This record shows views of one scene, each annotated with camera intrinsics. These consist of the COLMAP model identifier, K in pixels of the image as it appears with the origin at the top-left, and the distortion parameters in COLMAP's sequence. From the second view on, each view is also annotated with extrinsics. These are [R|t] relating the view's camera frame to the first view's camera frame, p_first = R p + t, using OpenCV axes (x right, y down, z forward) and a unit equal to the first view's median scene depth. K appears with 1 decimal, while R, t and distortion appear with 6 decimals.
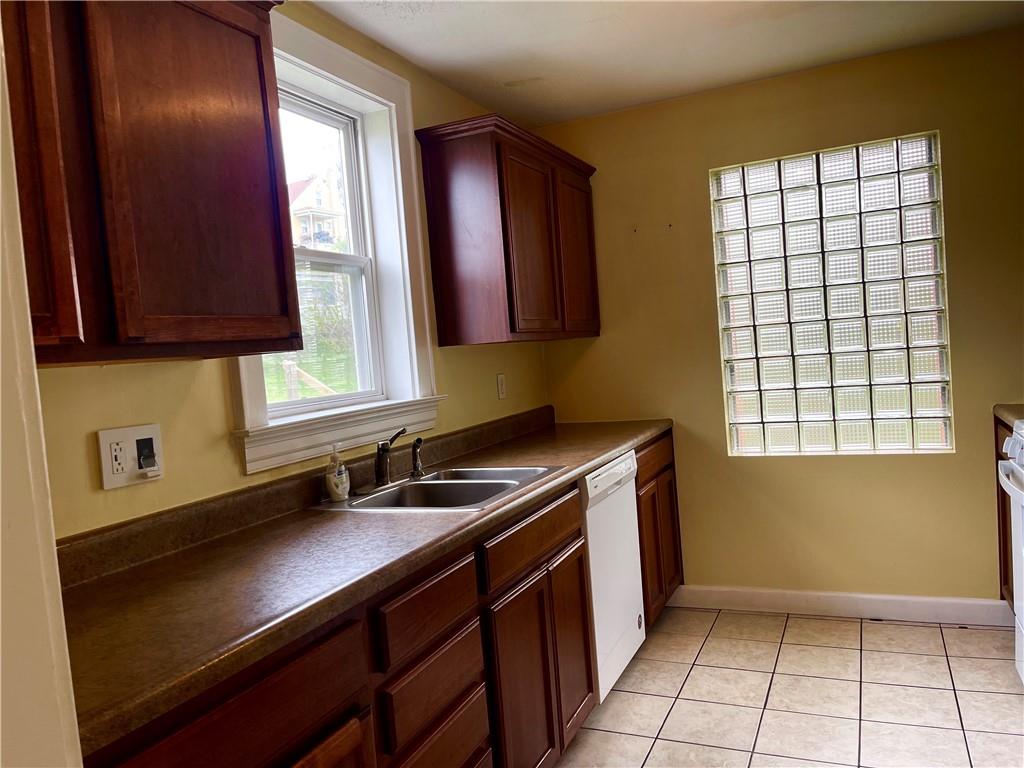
lens RADIAL K [[777.3, 0, 512.0], [0, 777.3, 384.0], [0, 0, 1]] dist [-0.000871, -0.000206]
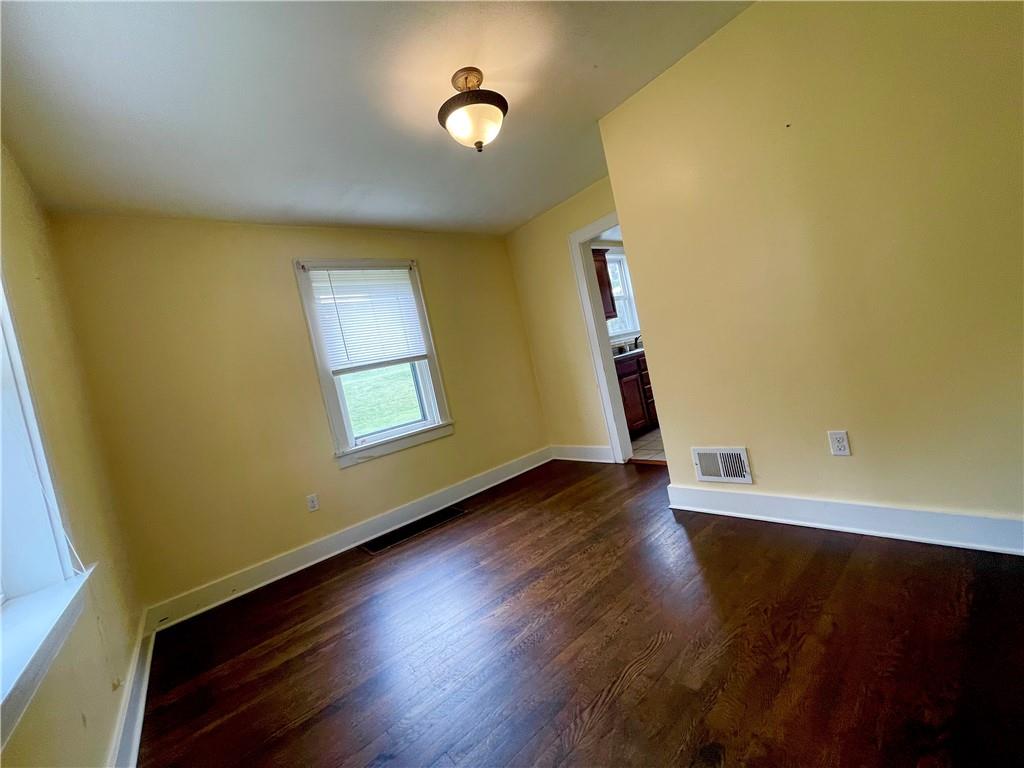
lens RADIAL K [[412.5, 0, 512.0], [0, 412.5, 384.0], [0, 0, 1]] dist [-0.000739, -0.000054]
pose [[0.889591, -0.098126, -0.446093, 0.216148], [0.121738, 0.992260, 0.024502, 0.191728], [0.440236, -0.076103, 0.894651, -1.369253]]
